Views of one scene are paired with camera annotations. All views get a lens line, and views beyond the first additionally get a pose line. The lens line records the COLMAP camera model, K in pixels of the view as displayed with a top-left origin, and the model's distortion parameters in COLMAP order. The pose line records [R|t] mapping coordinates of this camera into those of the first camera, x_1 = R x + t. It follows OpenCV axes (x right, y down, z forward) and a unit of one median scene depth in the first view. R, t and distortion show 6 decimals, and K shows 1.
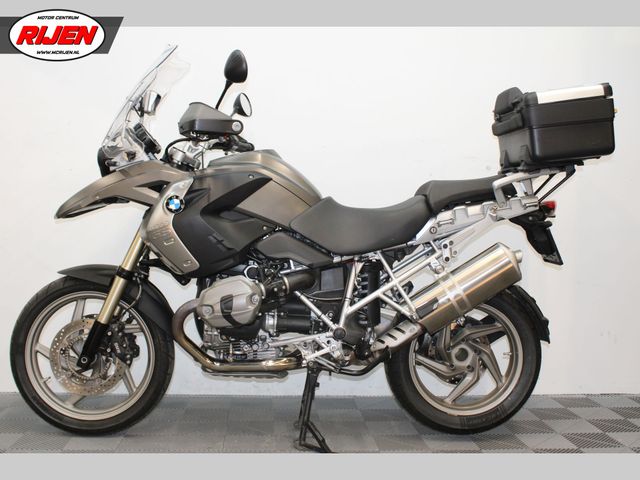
lens RADIAL K [[762.7, 0, 322.4], [0, 762.7, 236.6], [0, 0, 1]] dist [-0.048615, 0.000000]
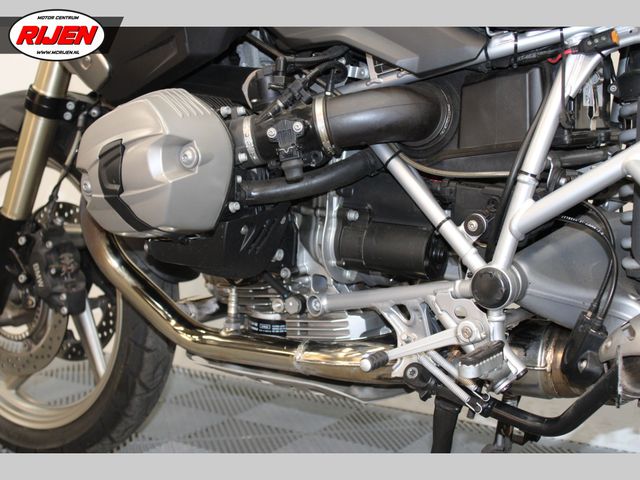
lens RADIAL K [[1018.2, 0, 322.8], [0, 1018.2, 241.3], [0, 0, 1]] dist [-0.024122, 0.000000]
pose [[0.789642, 0.062830, -0.610342, 0.214952], [-0.015603, 0.996478, 0.082393, 0.075619], [0.613369, -0.055538, 0.787842, 0.634373]]
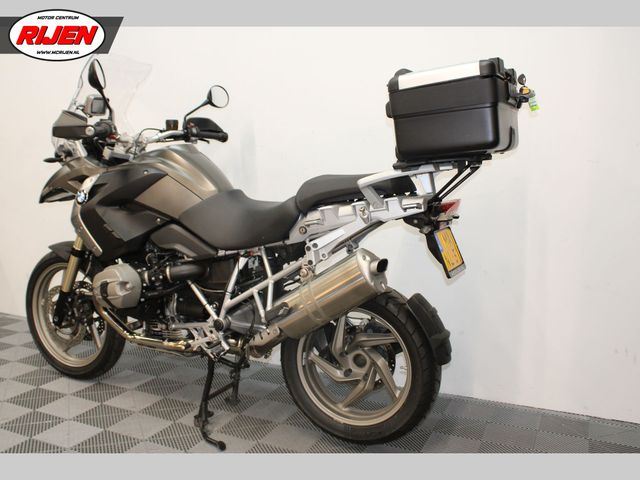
lens RADIAL K [[669.6, 0, 315.3], [0, 669.6, 244.2], [0, 0, 1]] dist [-0.077809, 0.000000]
pose [[0.856925, 0.069140, -0.510783, 0.586028], [-0.019135, 0.994547, 0.102520, -0.076624], [0.515086, -0.078078, 0.853575, 0.299759]]
